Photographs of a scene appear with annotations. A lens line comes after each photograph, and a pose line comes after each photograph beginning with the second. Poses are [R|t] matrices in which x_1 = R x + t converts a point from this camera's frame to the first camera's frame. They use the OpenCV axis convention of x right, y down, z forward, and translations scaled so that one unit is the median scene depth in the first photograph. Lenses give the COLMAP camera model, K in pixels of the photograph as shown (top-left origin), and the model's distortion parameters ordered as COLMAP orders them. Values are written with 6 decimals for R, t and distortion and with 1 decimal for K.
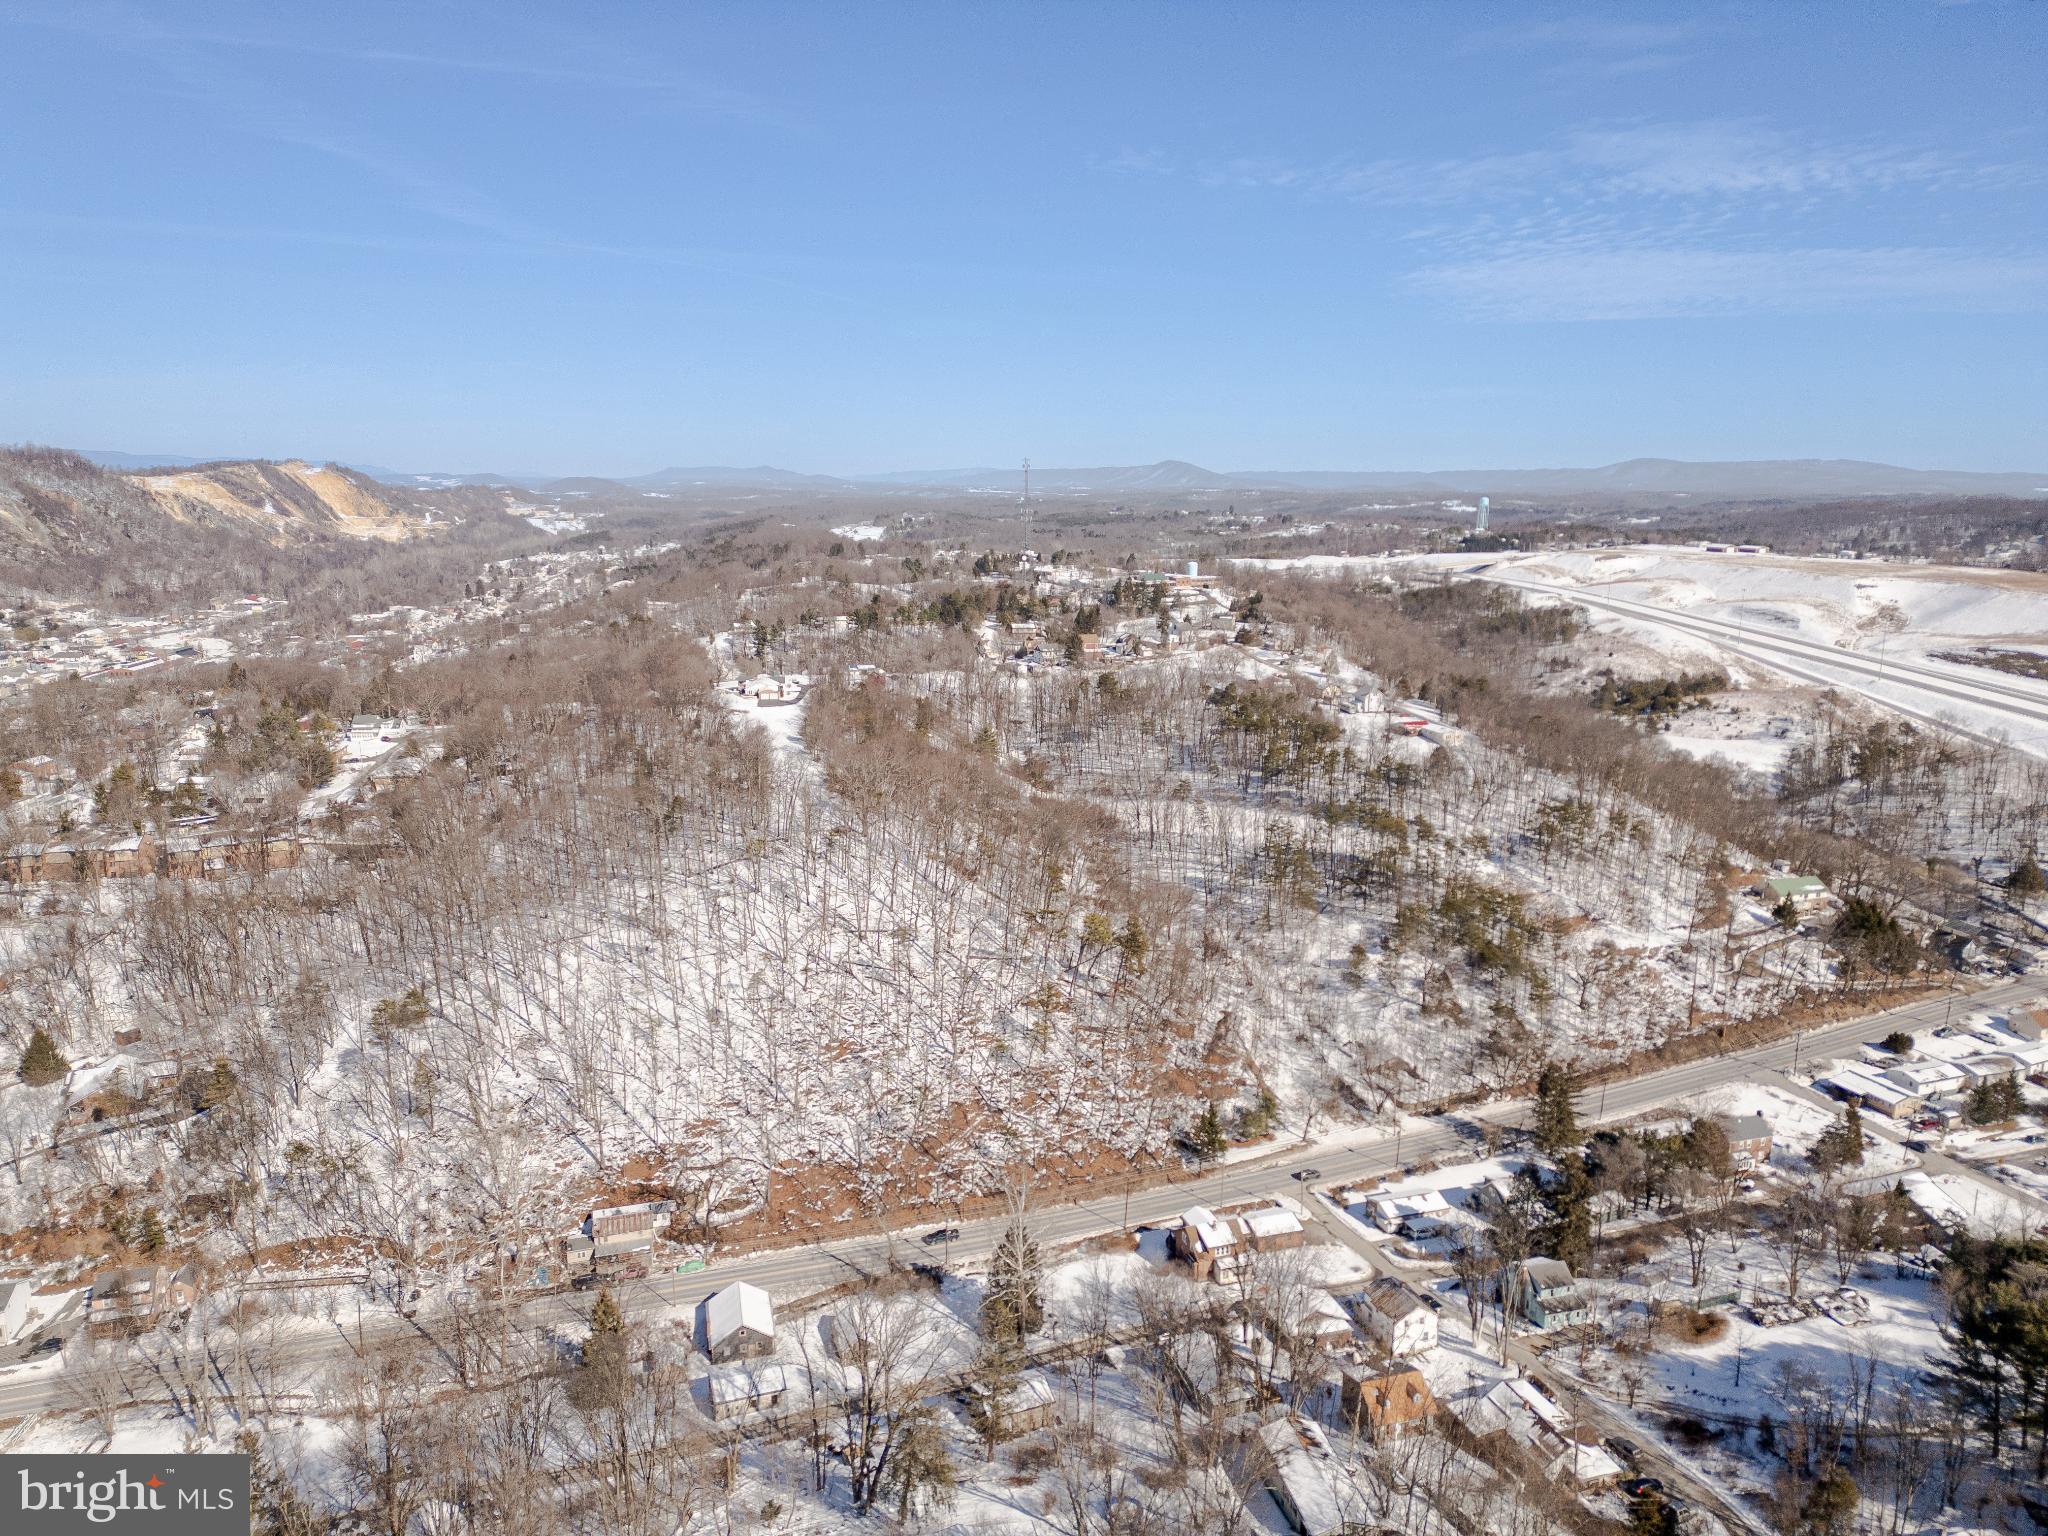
lens RADIAL K [[1435.0, 0, 1029.2], [0, 1435.0, 773.2], [0, 0, 1]] dist [0.047156, -0.024589]
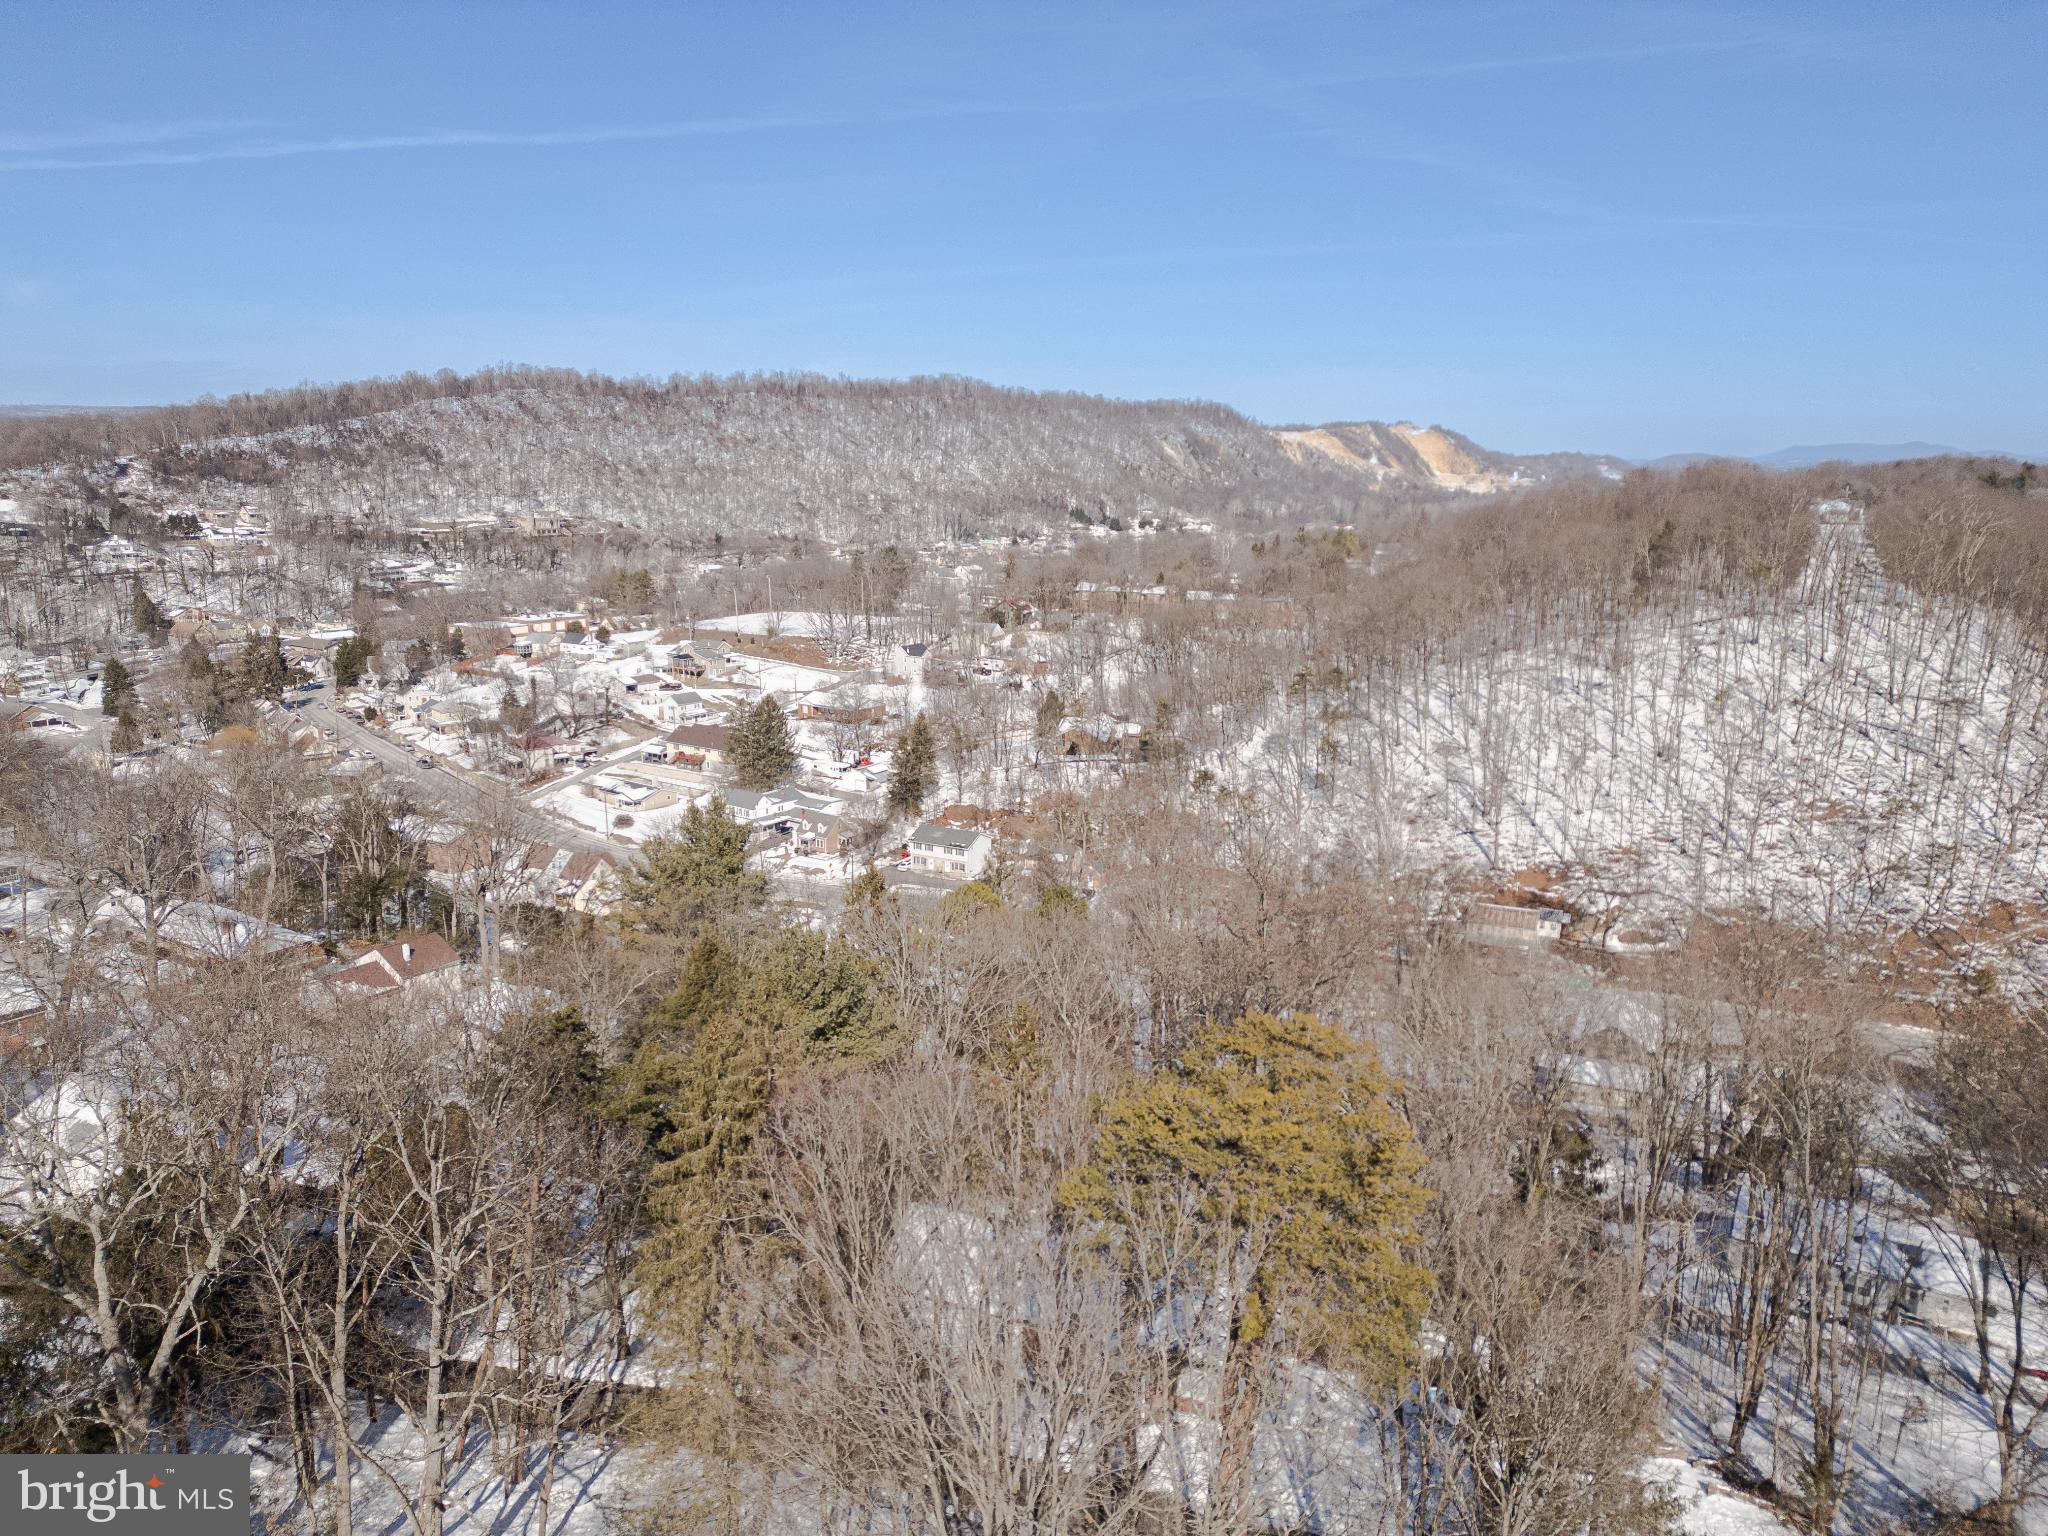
lens RADIAL K [[1435.0, 0, 1030.3], [0, 1435.0, 760.4], [0, 0, 1]] dist [0.047156, -0.024589]
pose [[0.749705, 0.119698, -0.650857, 0.049012], [-0.137805, 0.990184, 0.023368, 0.202109], [0.647265, 0.072172, 0.758841, 0.133456]]
